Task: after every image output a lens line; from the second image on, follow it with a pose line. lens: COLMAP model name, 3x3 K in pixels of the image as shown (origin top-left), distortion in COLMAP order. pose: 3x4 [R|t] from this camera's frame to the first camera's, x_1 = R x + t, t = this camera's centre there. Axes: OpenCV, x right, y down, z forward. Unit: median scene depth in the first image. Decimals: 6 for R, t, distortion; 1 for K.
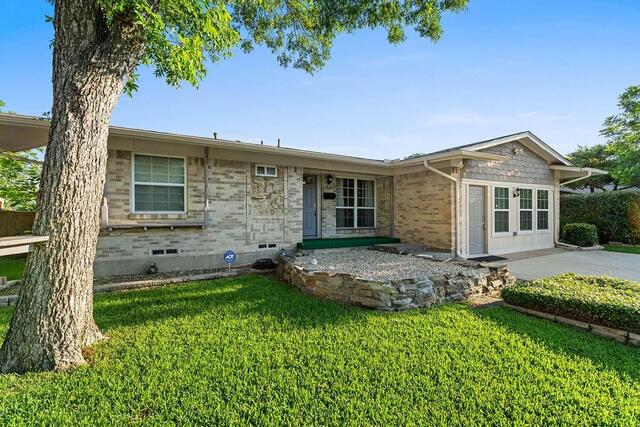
lens RADIAL K [[278.9, 0, 320.0], [0, 278.9, 213.5], [0, 0, 1]] dist [0.001486, 0.000112]
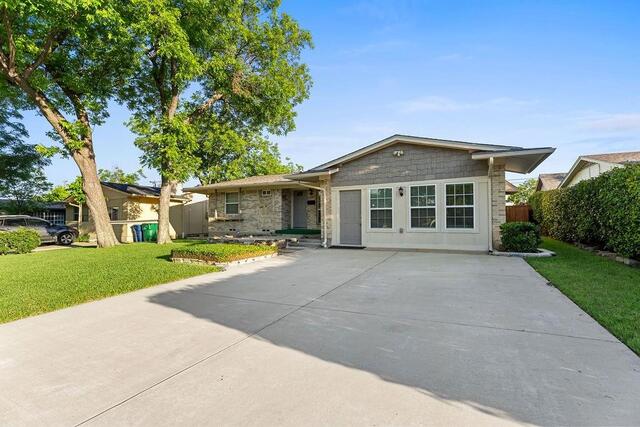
lens RADIAL K [[297.8, 0, 320.0], [0, 297.8, 213.5], [0, 0, 1]] dist [-0.014569, -0.000016]
pose [[0.554472, -0.014392, -0.832078, 1.706343], [0.009602, 0.999895, -0.010896, 0.020491], [0.832147, -0.001948, 0.554551, 0.131342]]
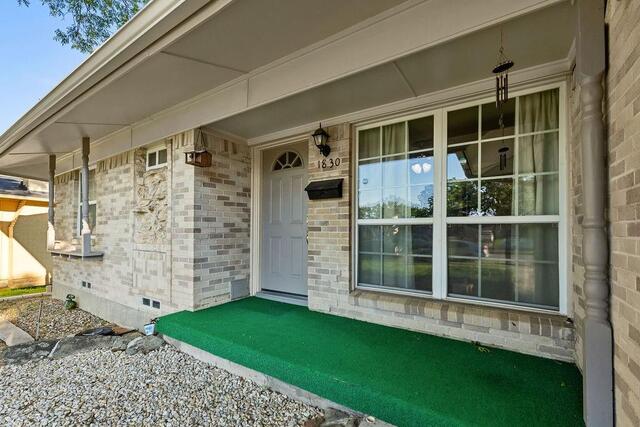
lens RADIAL K [[277.1, 0, 322.1], [0, 277.1, 231.5], [0, 0, 1]] dist [0.001648, 0.000150]
pose [[0.467425, -0.001547, -0.884032, 0.388672], [0.003746, 0.999993, 0.000231, -0.013973], [0.884025, -0.003419, 0.467427, 0.983832]]
